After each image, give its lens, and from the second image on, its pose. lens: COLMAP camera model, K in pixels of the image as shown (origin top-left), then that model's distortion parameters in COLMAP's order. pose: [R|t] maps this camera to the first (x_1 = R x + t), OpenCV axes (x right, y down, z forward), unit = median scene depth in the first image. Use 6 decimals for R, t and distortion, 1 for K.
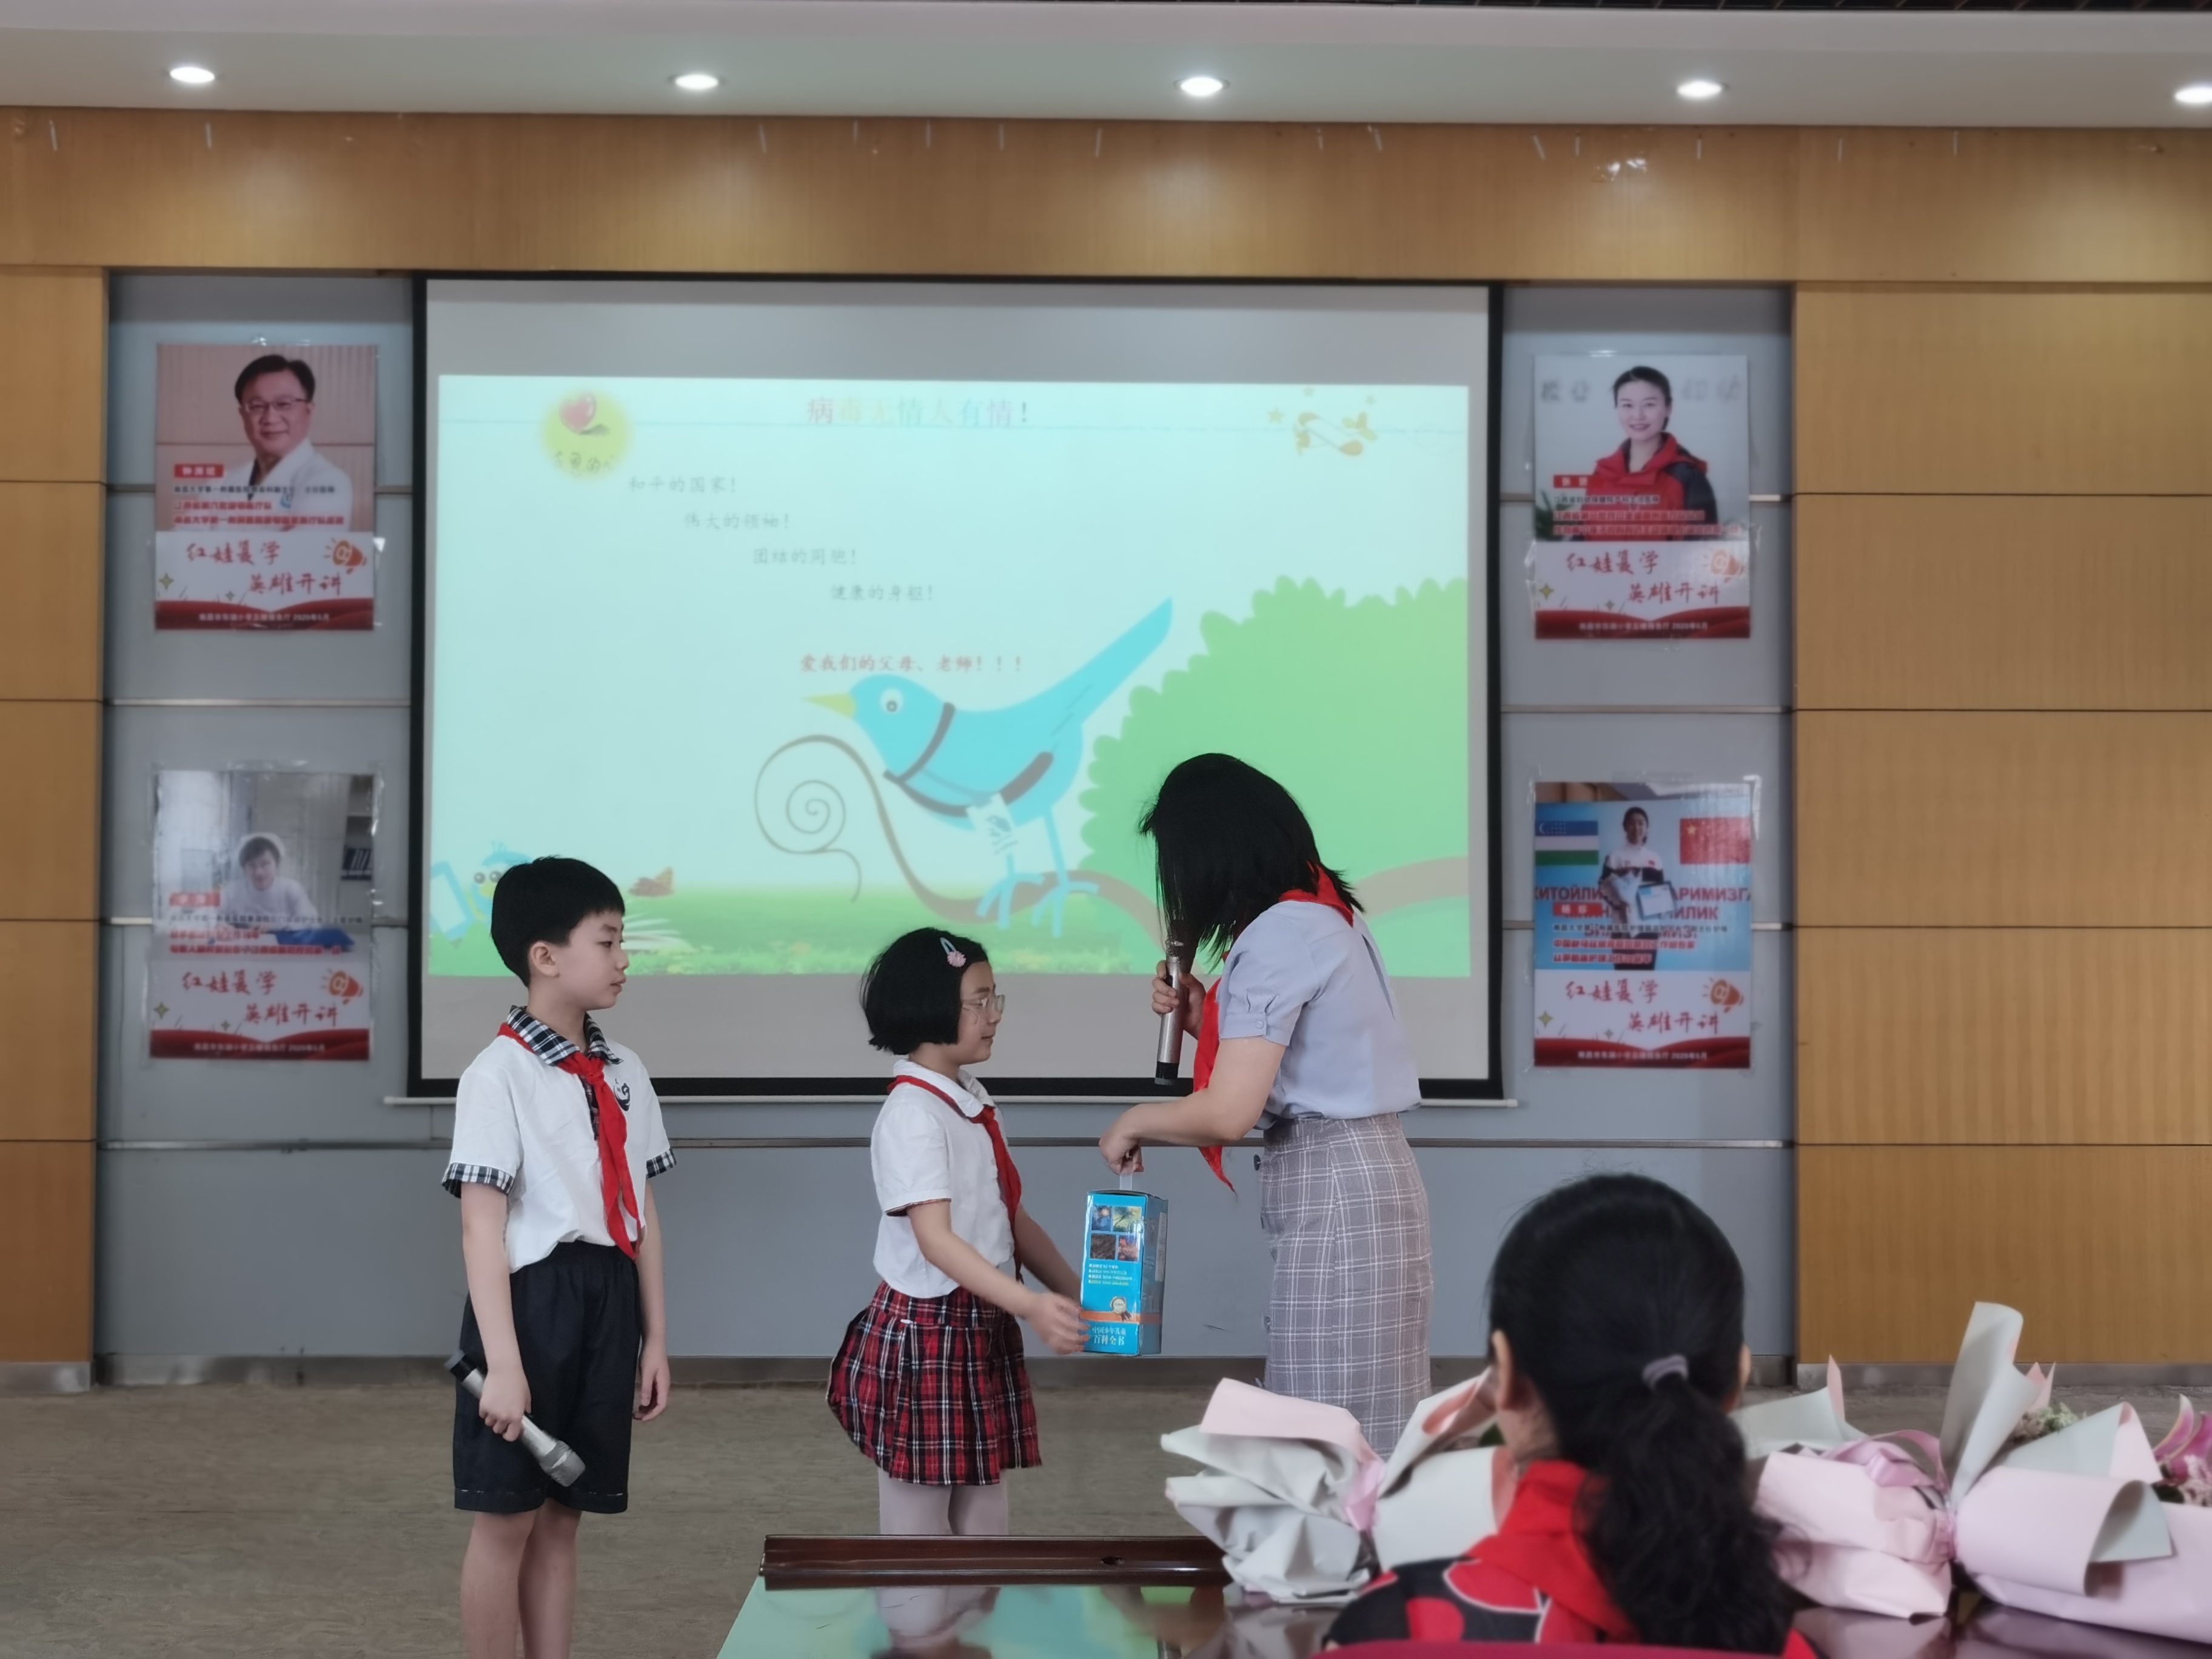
lens RADIAL K [[3482.7, 0, 1170.2], [0, 3482.7, 838.7], [0, 0, 1]] dist [-0.035323, 0.529893]
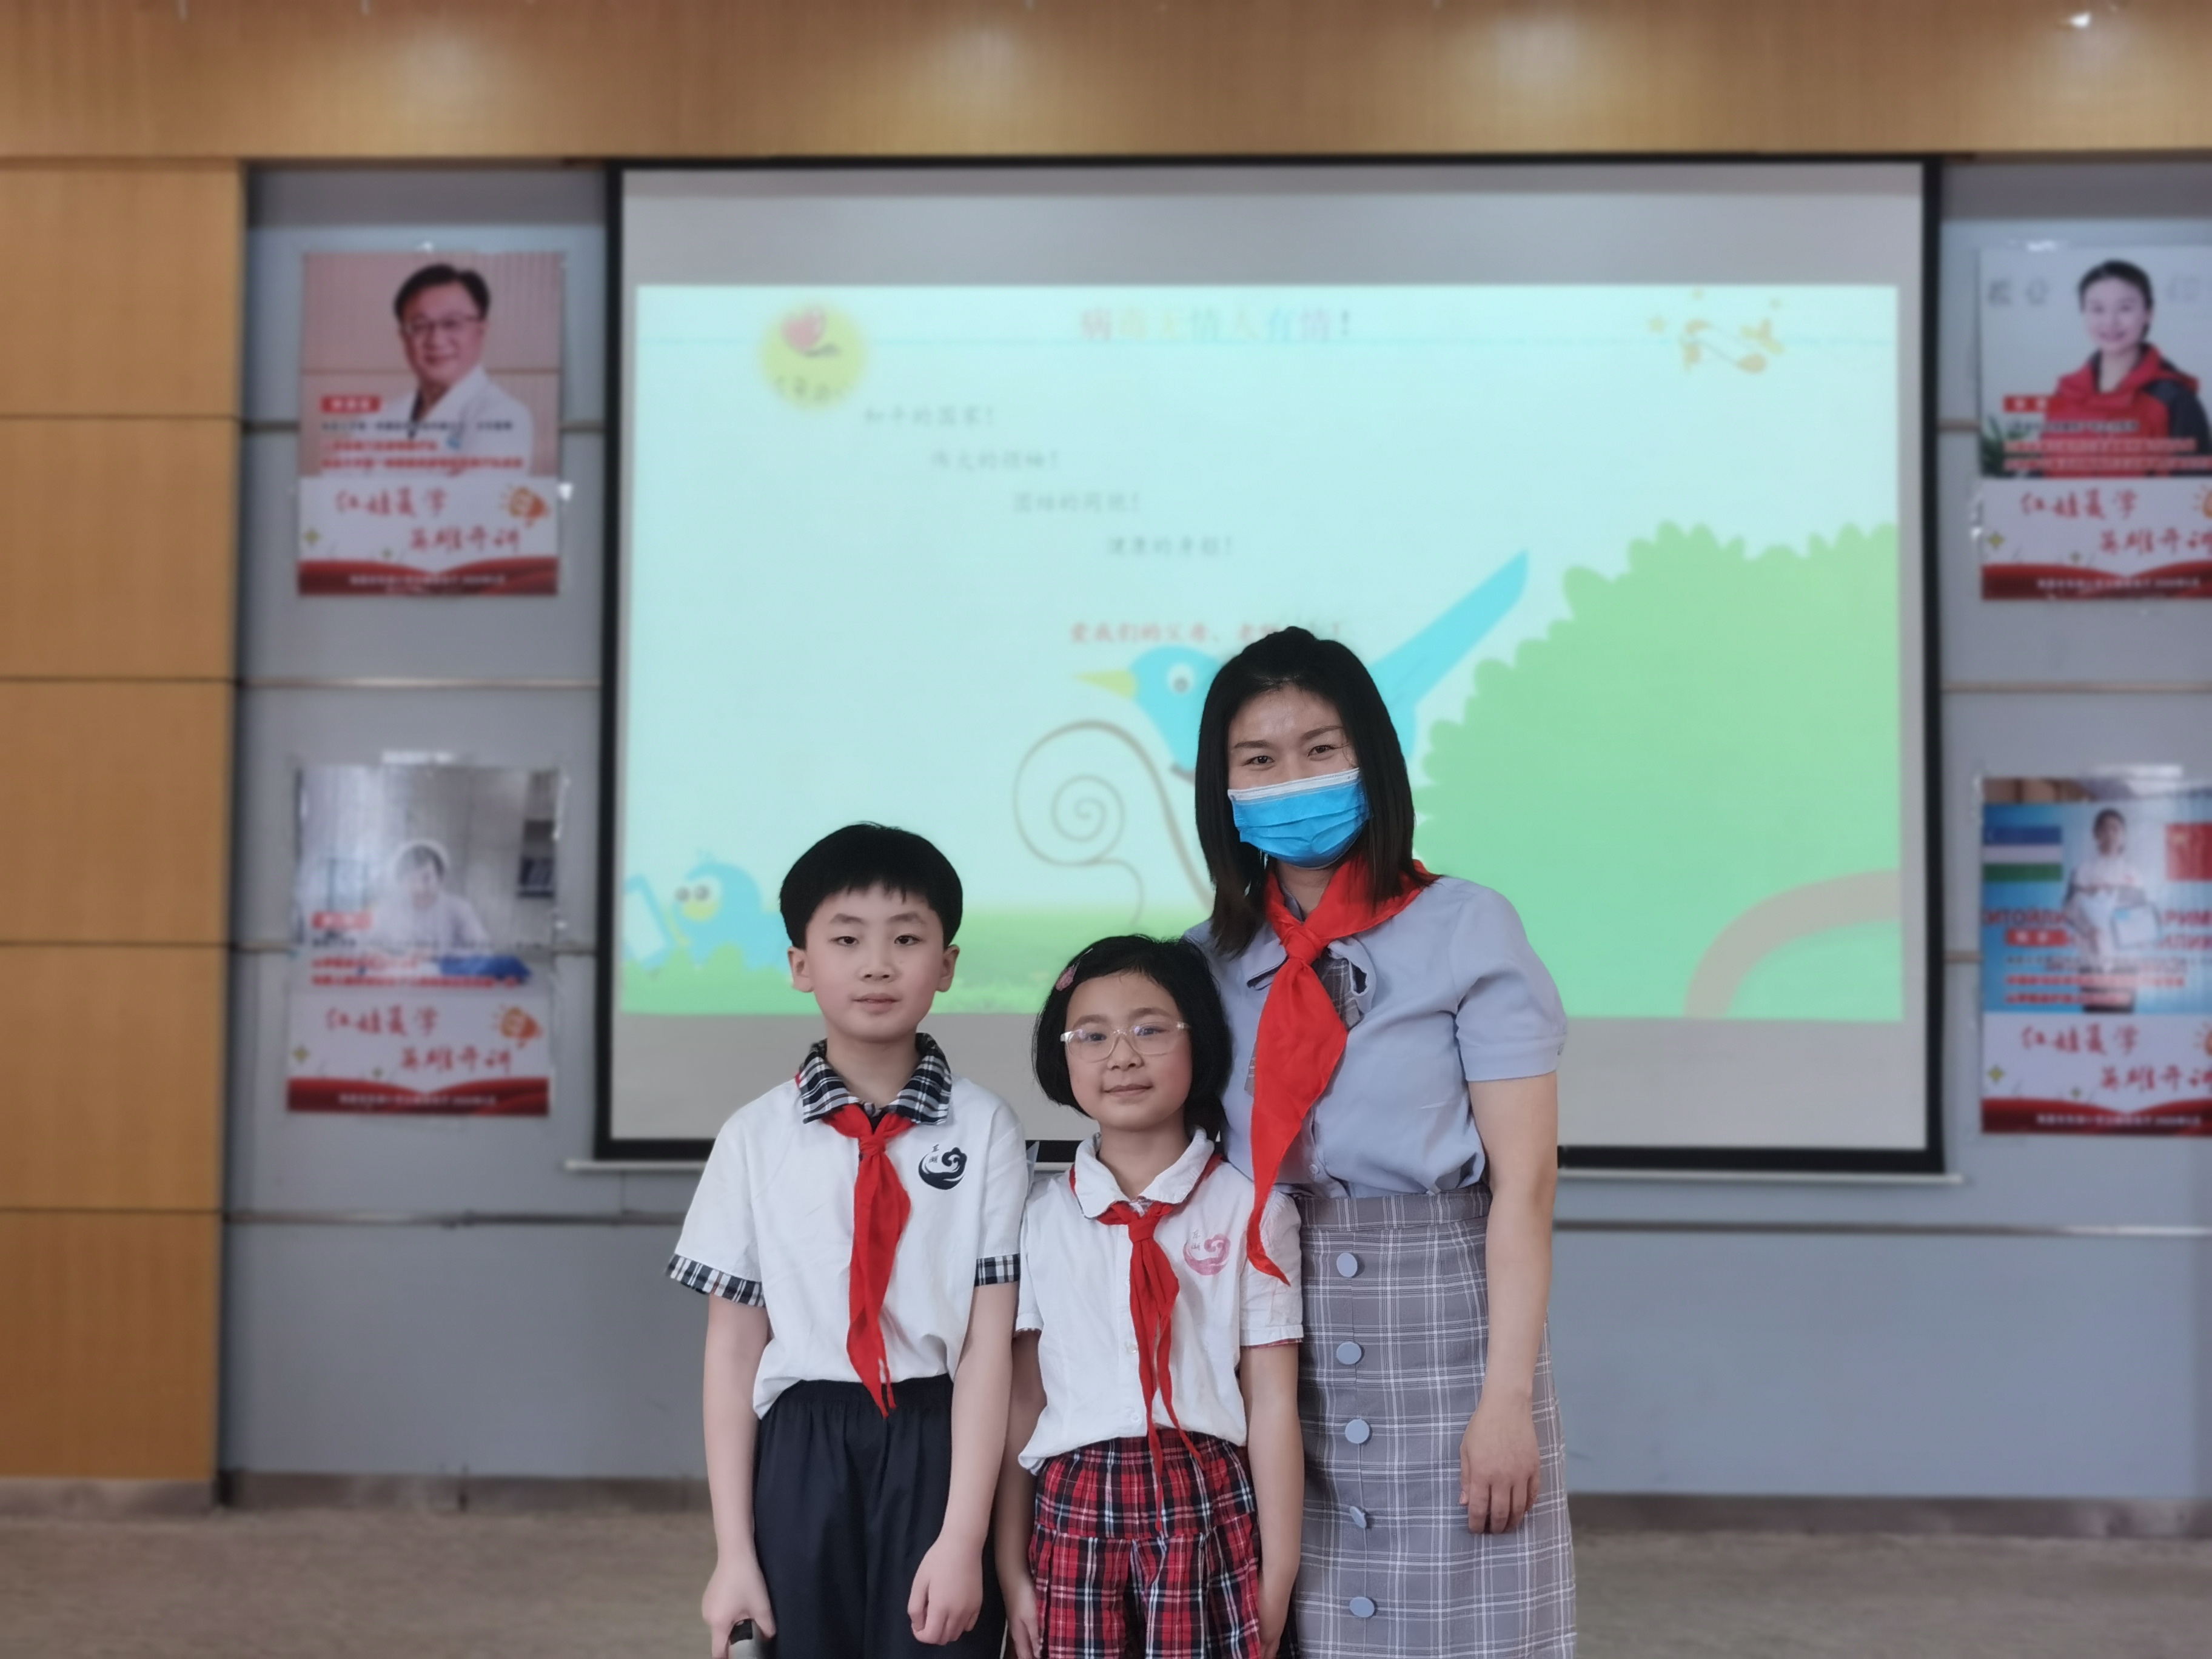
lens RADIAL K [[3482.7, 0, 1170.2], [0, 3482.7, 838.7], [0, 0, 1]] dist [-0.035323, 0.529893]
pose [[0.995018, 0.001716, -0.099683, -0.001387], [-0.001334, 0.999992, 0.003900, -0.005344], [0.099689, -0.003747, 0.995012, 0.189723]]
